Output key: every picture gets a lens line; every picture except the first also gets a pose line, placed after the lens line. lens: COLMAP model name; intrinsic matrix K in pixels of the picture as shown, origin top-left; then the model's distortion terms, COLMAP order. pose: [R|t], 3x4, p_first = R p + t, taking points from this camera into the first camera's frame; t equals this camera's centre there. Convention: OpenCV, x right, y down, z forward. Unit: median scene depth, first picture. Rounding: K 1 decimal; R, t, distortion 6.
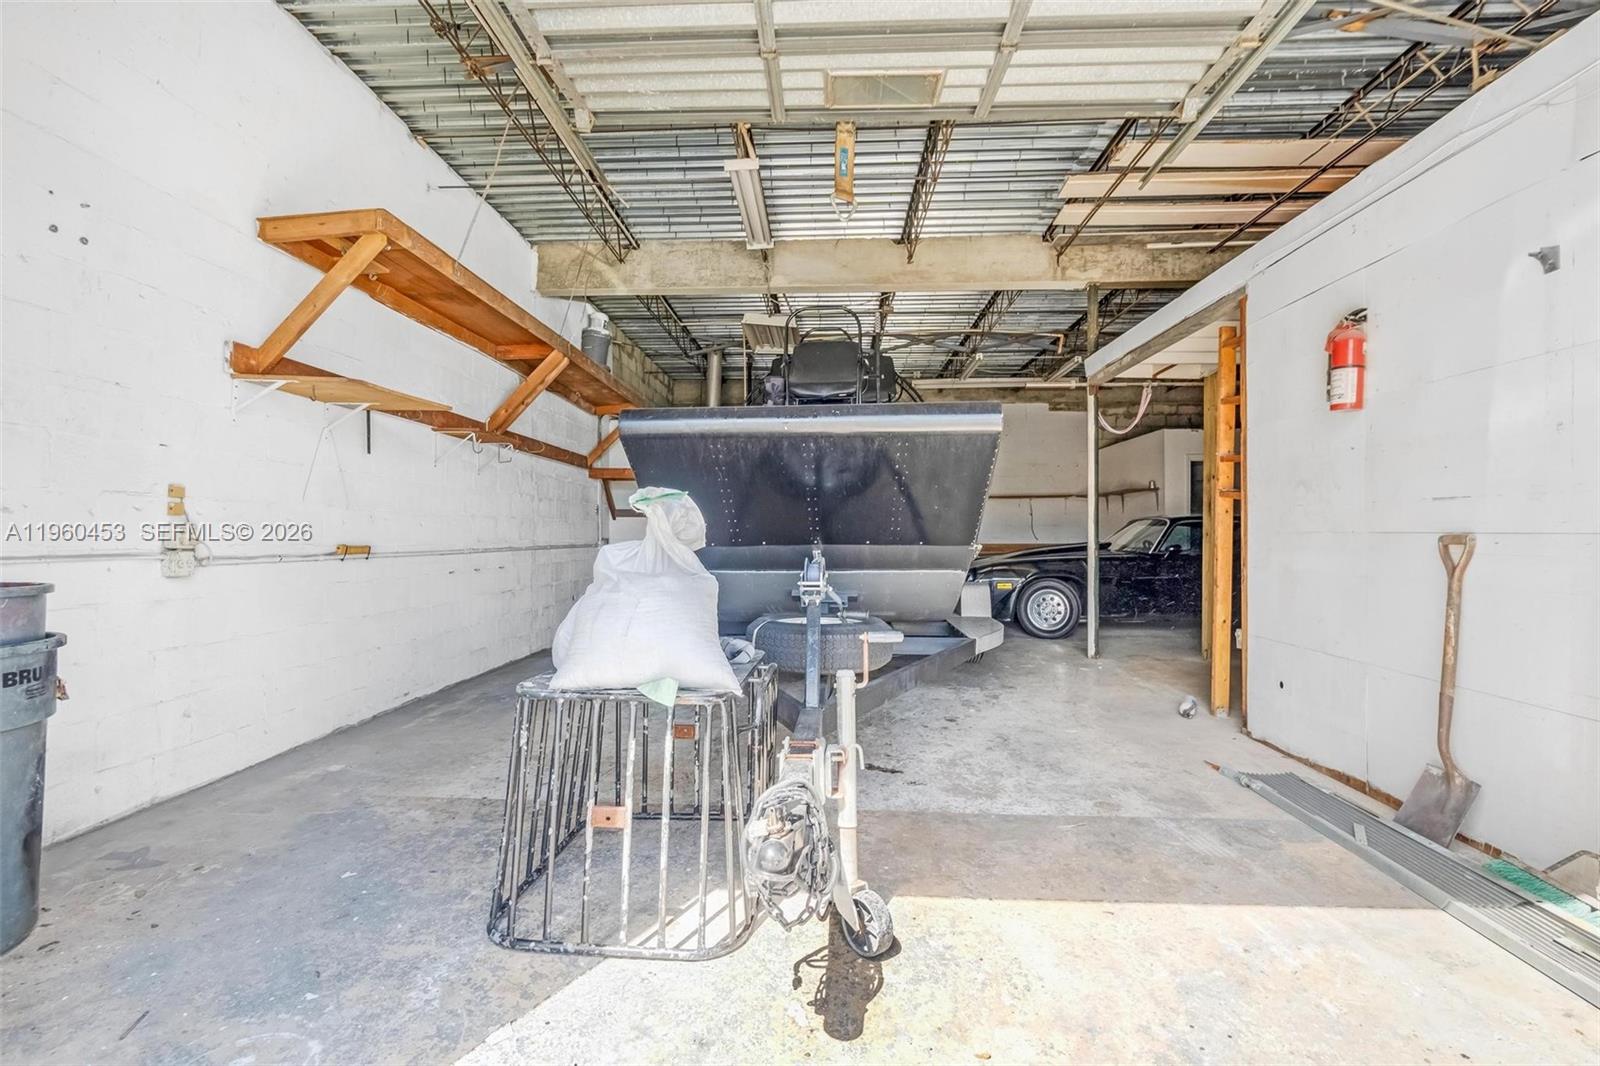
lens RADIAL K [[734.7, 0, 797.3], [0, 734.7, 531.5], [0, 0, 1]] dist [-0.001487, 0.001403]
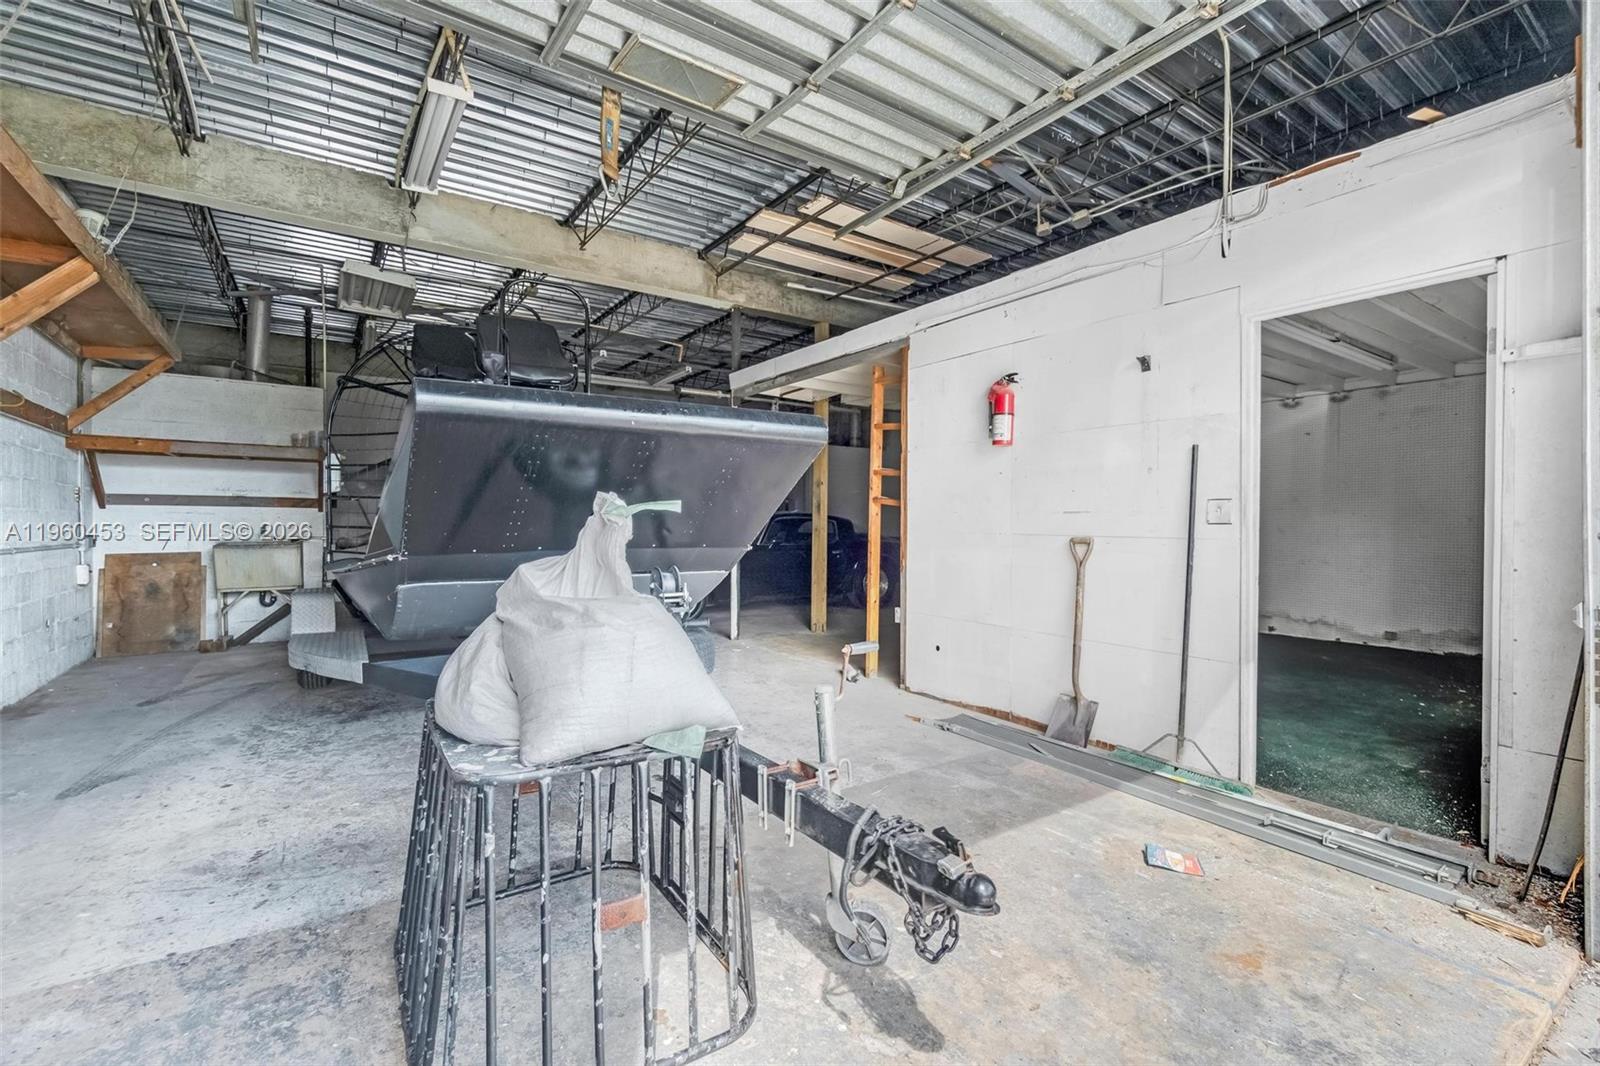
lens RADIAL K [[698.5, 0, 797.2], [0, 698.5, 533.7], [0, 0, 1]] dist [-0.002774, 0.000114]
pose [[0.799553, -0.006701, 0.600558, -0.223642], [-0.004701, 0.999837, 0.017415, -0.013504], [-0.600577, -0.016747, 0.799392, 0.118260]]
